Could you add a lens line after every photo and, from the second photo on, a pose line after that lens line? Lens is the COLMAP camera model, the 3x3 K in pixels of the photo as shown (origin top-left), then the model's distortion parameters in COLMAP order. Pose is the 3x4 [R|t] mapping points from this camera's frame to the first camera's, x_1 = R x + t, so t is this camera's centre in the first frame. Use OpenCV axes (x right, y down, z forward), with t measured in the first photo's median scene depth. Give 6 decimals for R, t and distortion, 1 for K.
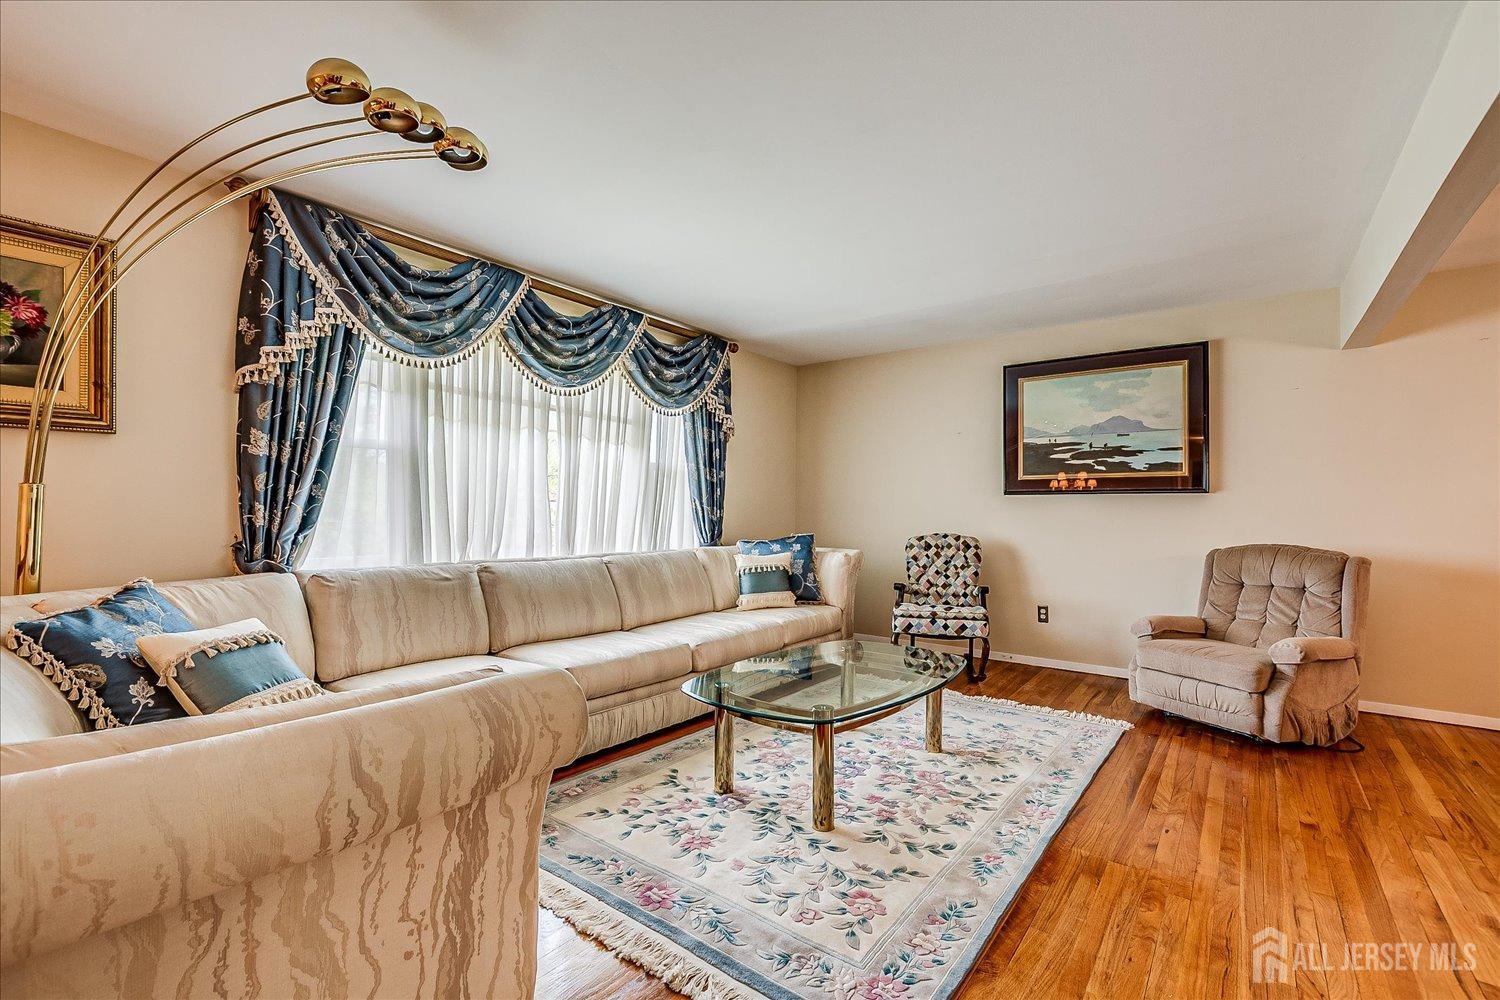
lens RADIAL K [[655.4, 0, 743.6], [0, 655.4, 503.9], [0, 0, 1]] dist [-0.026718, 0.004691]
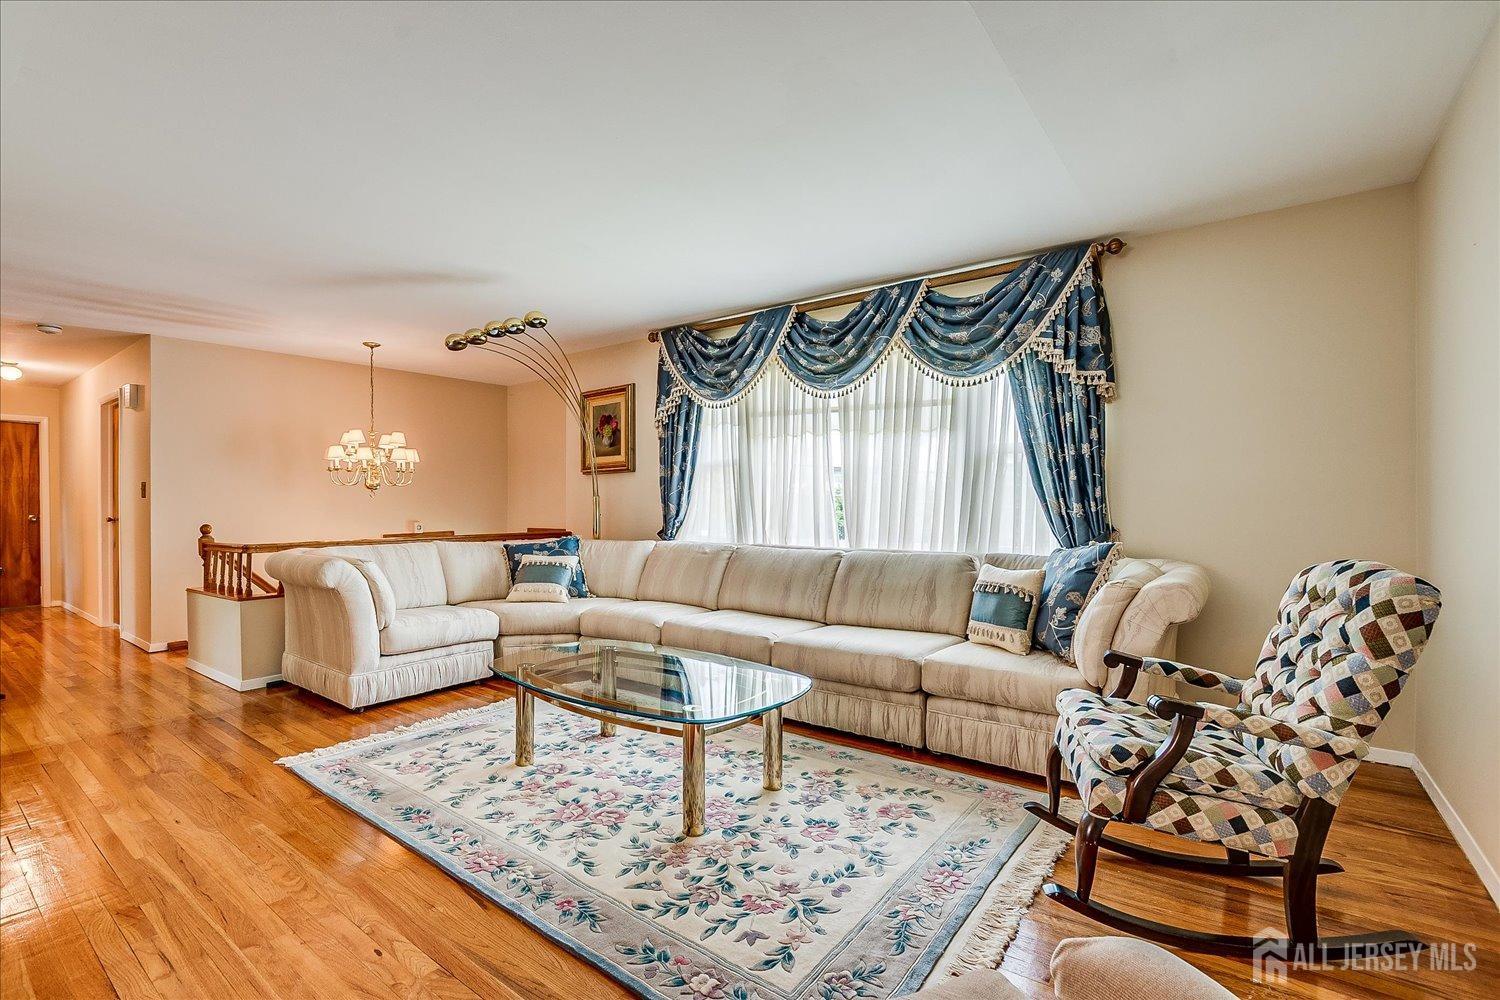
lens RADIAL K [[680.8, 0, 745.0], [0, 680.8, 505.0], [0, 0, 1]] dist [-0.027496, 0.000087]
pose [[0.016287, -0.007480, -0.999839, 0.780354], [0.012398, 0.999897, -0.007278, 0.015060], [0.999790, -0.012278, 0.016378, 0.779393]]
